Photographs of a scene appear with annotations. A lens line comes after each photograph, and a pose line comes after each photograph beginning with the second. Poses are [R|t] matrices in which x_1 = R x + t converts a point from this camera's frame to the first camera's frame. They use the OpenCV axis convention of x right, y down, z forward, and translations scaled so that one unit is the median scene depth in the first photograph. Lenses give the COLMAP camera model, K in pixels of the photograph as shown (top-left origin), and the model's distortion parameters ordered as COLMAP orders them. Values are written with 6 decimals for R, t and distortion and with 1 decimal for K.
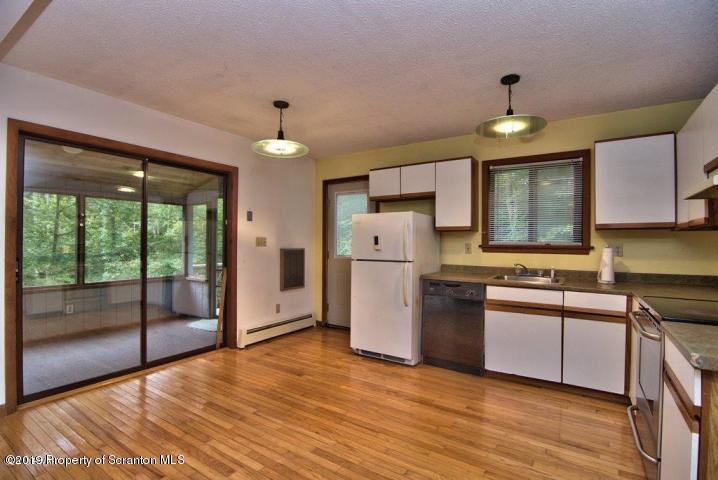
lens RADIAL K [[343.3, 0, 365.4], [0, 343.3, 242.8], [0, 0, 1]] dist [-0.014261, -0.001222]
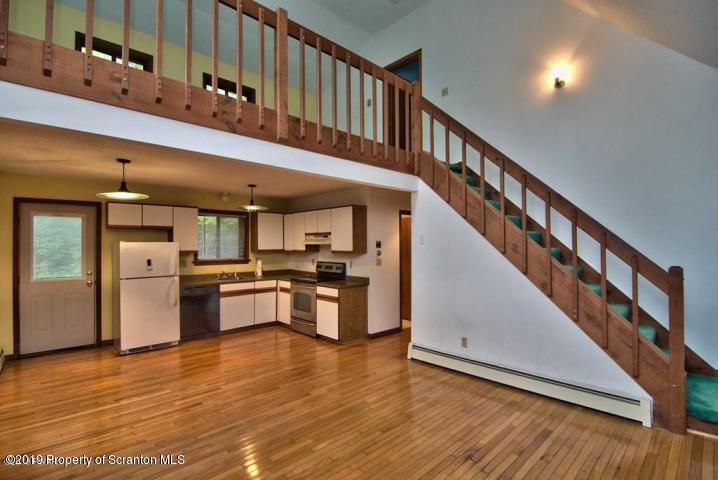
lens RADIAL K [[343.3, 0, 365.4], [0, 343.3, 242.8], [0, 0, 1]] dist [-0.014261, -0.001222]
pose [[0.234709, -0.003165, 0.972061, -1.125282], [0.005462, 0.999983, 0.001938, -0.086556], [-0.972050, 0.004854, 0.234722, -0.155215]]
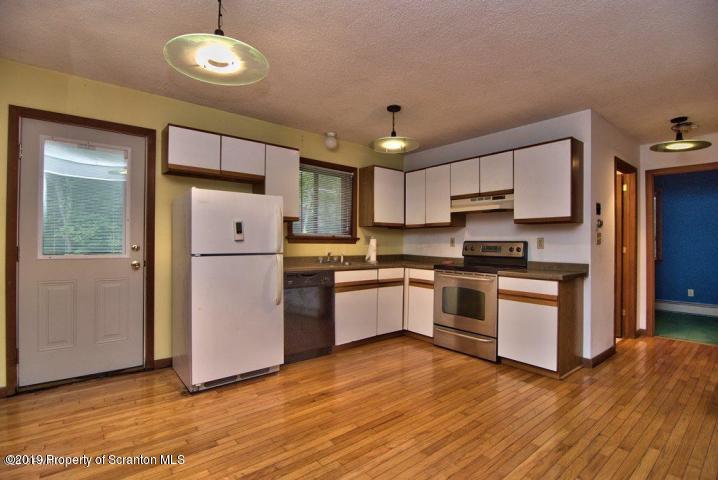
lens RADIAL K [[343.3, 0, 365.4], [0, 343.3, 242.8], [0, 0, 1]] dist [-0.014261, -0.001222]
pose [[0.298554, -0.005506, 0.954377, -0.638105], [-0.005225, 0.999959, 0.007403, 0.019856], [-0.954378, -0.007197, 0.298513, 0.525077]]
